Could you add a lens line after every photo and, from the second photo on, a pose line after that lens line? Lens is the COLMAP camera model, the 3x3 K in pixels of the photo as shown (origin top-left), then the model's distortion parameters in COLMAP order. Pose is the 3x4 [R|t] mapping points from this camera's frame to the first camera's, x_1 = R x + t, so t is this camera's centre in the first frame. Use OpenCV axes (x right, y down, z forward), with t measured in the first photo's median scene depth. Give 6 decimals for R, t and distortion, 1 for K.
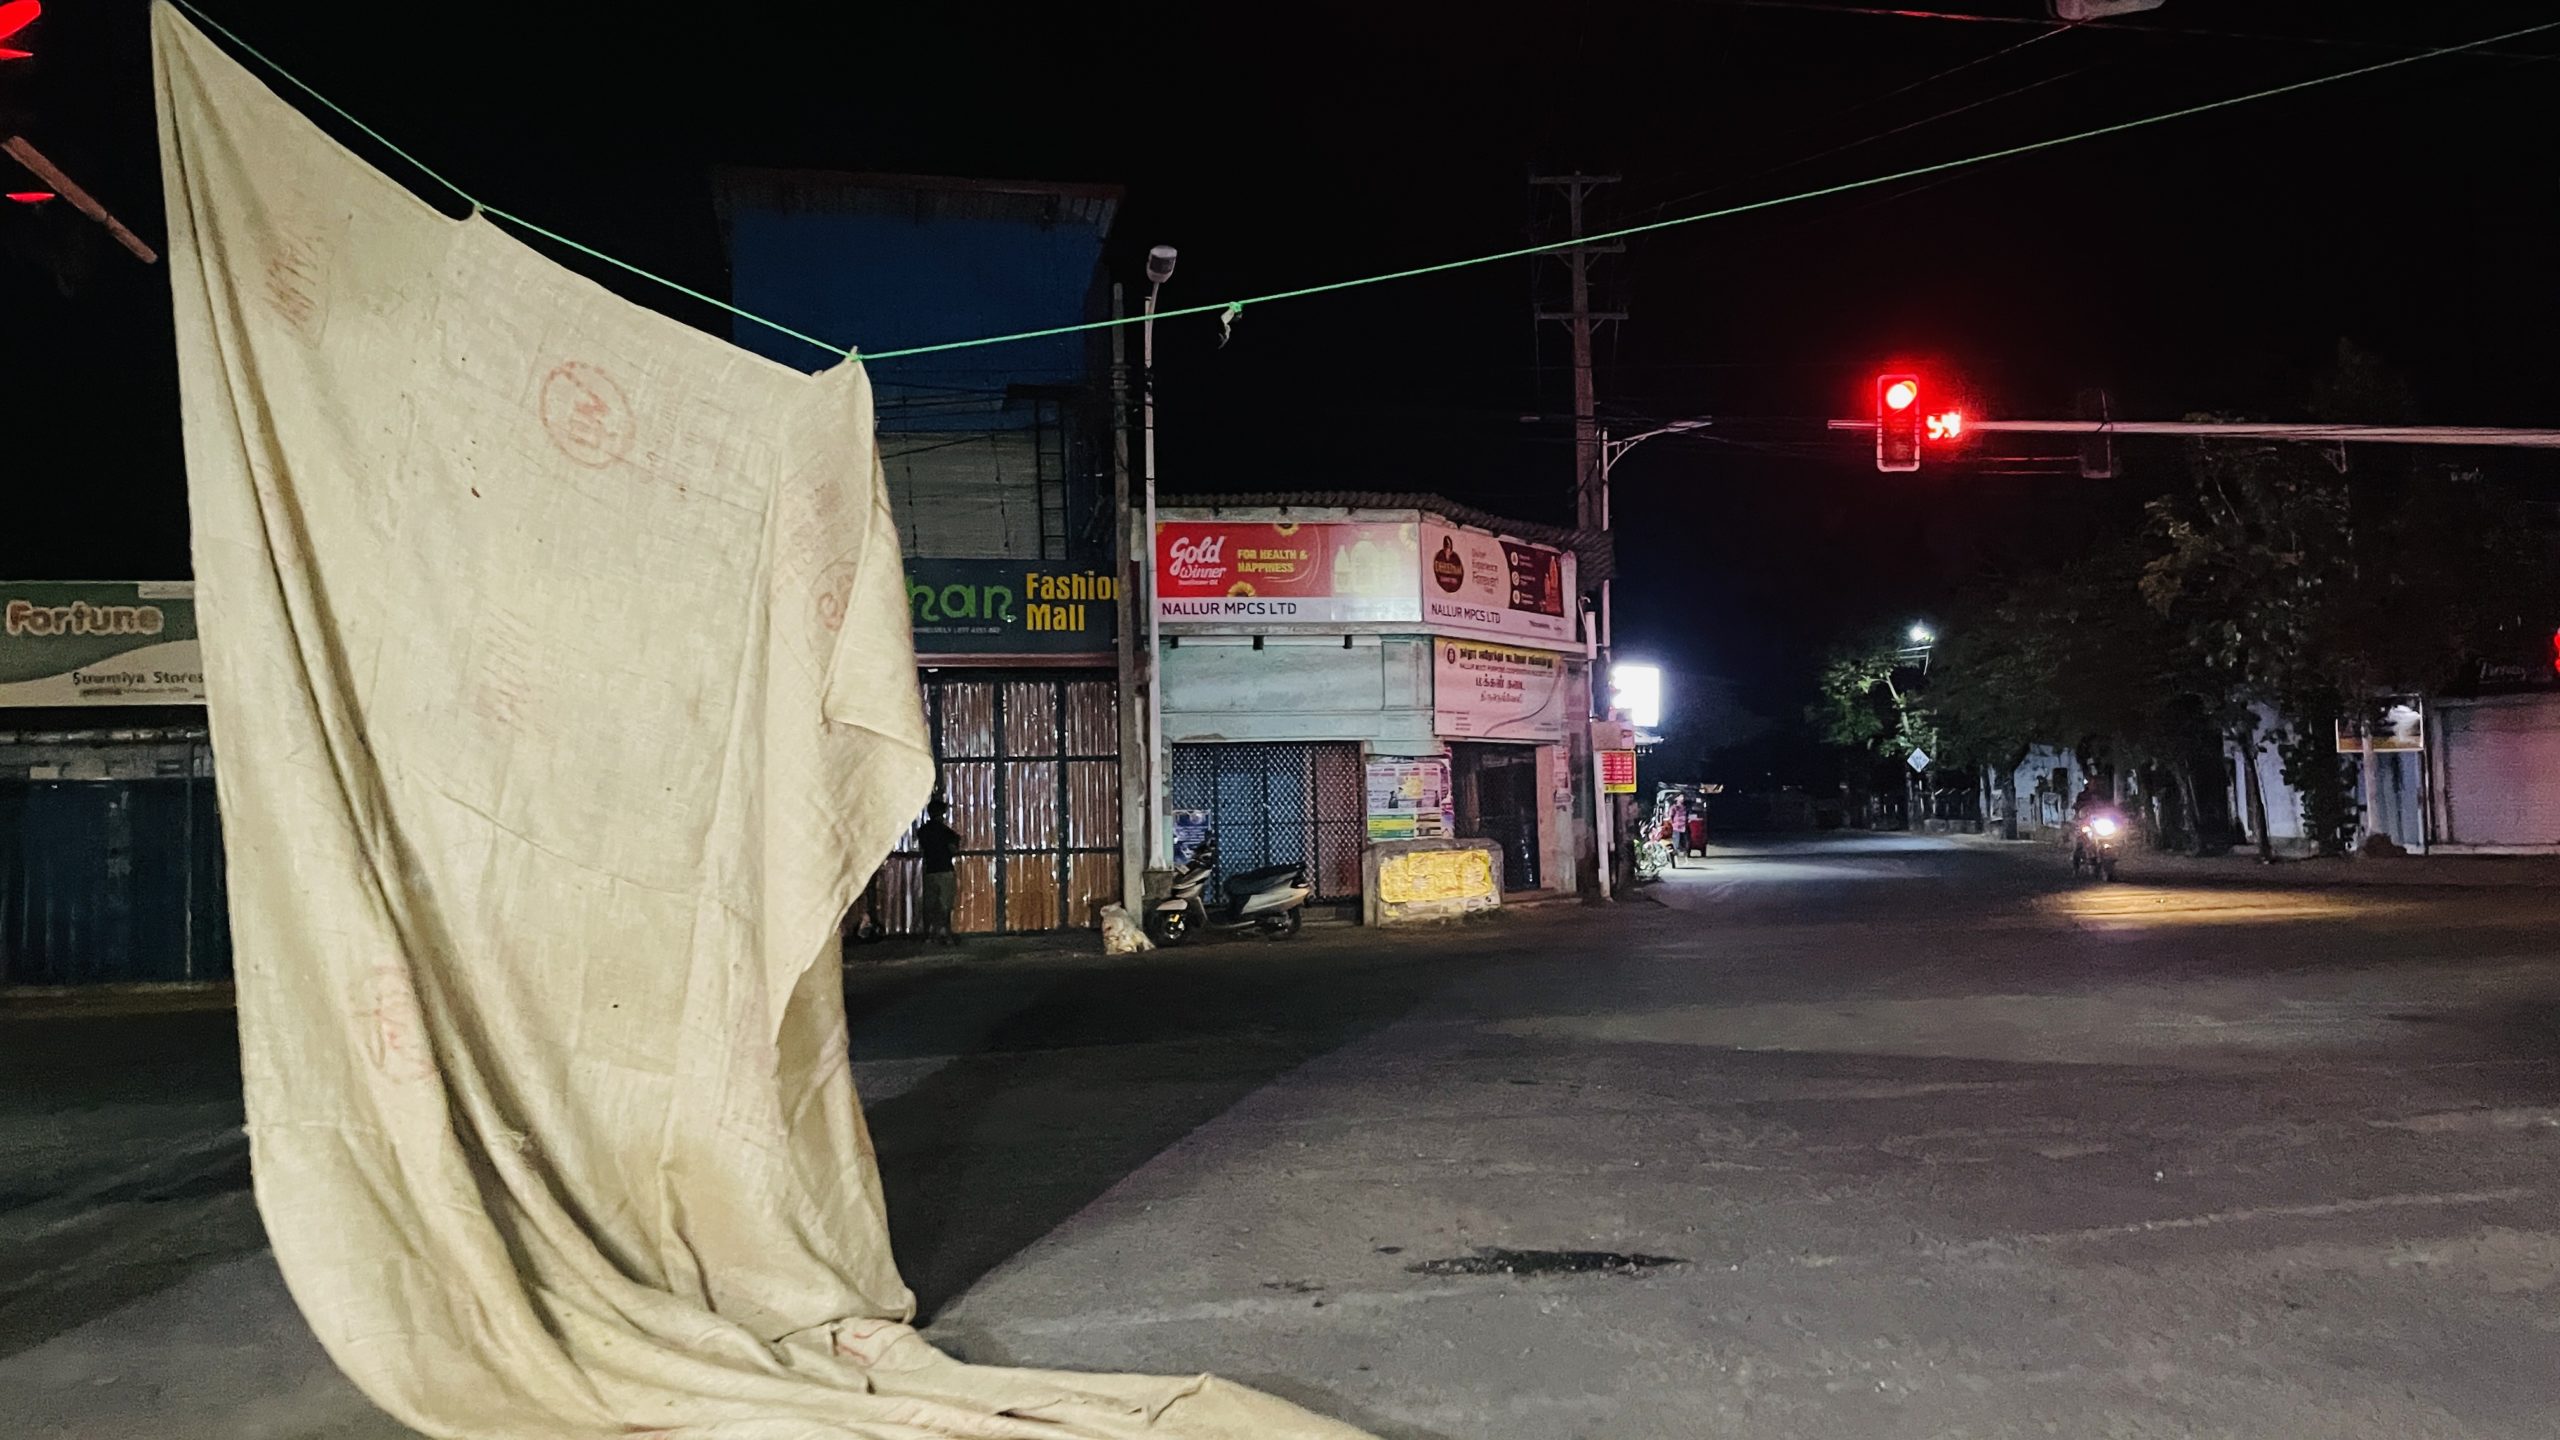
lens RADIAL K [[1974.8, 0, 1277.4], [0, 1974.8, 707.6], [0, 0, 1]] dist [0.120317, -0.168595]
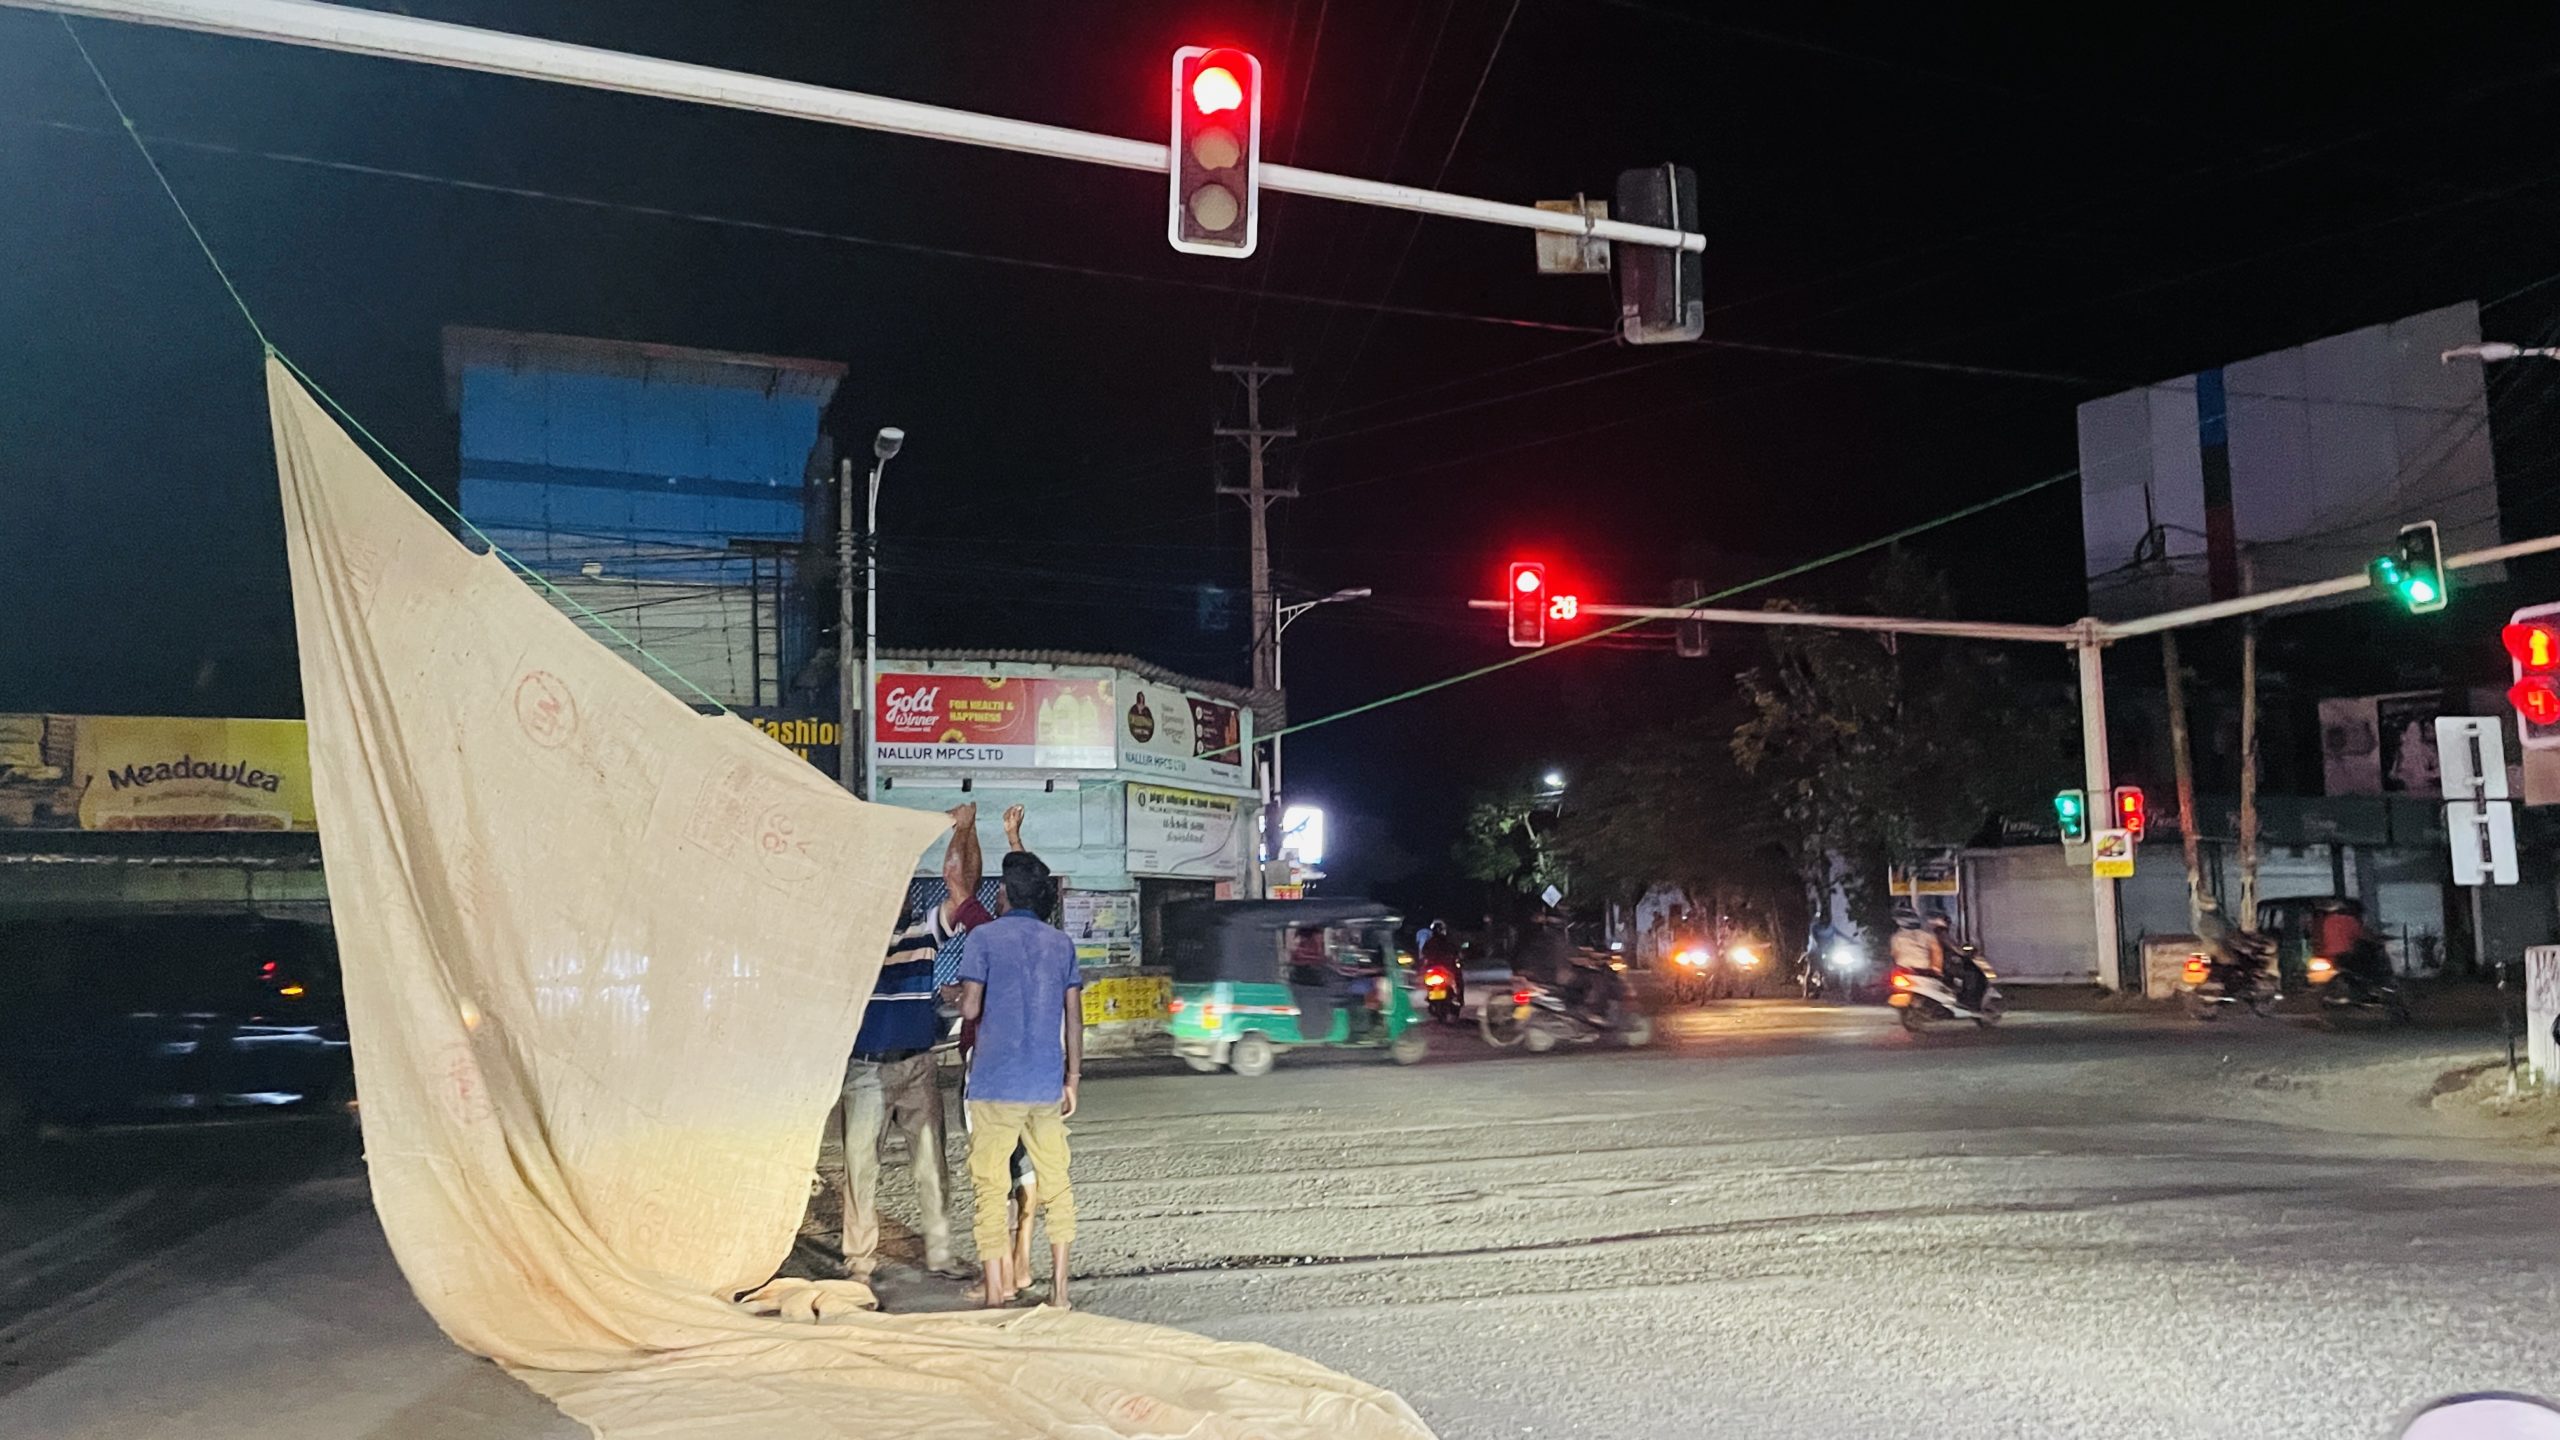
lens RADIAL K [[1974.8, 0, 1277.4], [0, 1974.8, 707.6], [0, 0, 1]] dist [0.120317, -0.168595]
pose [[0.985629, 0.025016, 0.167065, -0.022529], [-0.014021, 0.997677, -0.066669, -0.004621], [-0.168344, 0.063369, 0.983689, -0.102469]]
